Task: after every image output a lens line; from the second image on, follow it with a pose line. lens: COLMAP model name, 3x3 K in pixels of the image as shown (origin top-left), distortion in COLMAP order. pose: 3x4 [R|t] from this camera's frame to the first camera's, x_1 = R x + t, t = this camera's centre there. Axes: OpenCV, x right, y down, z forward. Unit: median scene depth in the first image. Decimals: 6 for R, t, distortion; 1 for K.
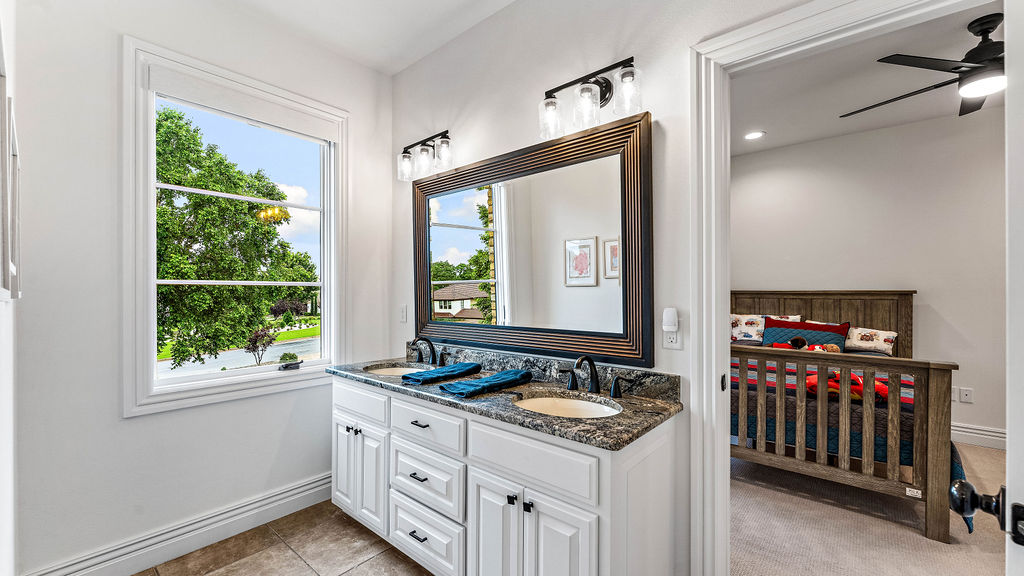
lens RADIAL K [[412.4, 0, 510.9], [0, 412.4, 295.6], [0, 0, 1]] dist [-0.000389, -0.000537]
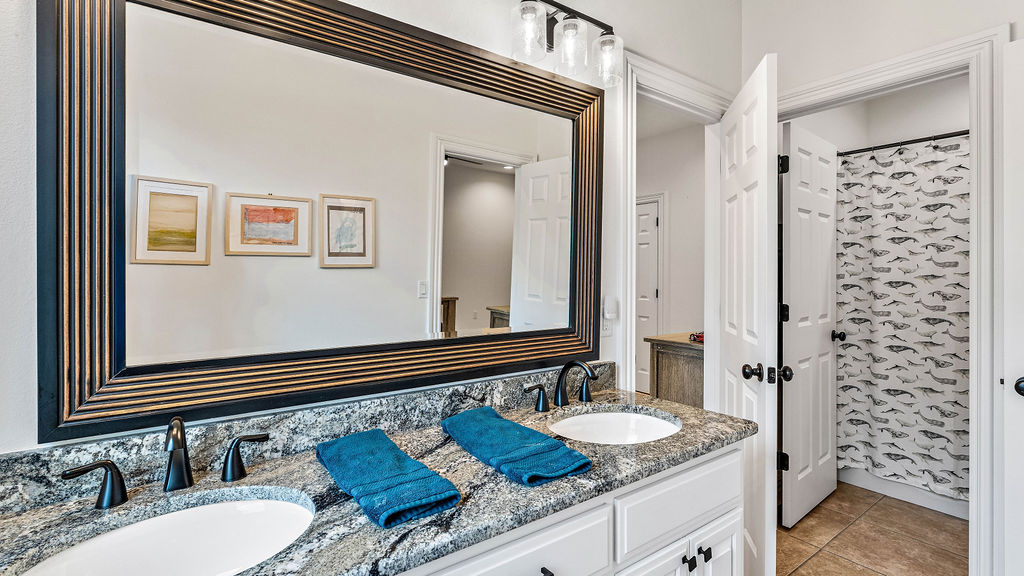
lens RADIAL K [[449.3, 0, 512.3], [0, 449.3, 282.7], [0, 0, 1]] dist [0.001934, 0.000030]
pose [[0.232507, -0.006457, 0.972573, -0.391420], [0.001304, 0.999979, 0.006327, -0.005234], [-0.972594, -0.000203, 0.232510, 0.519224]]
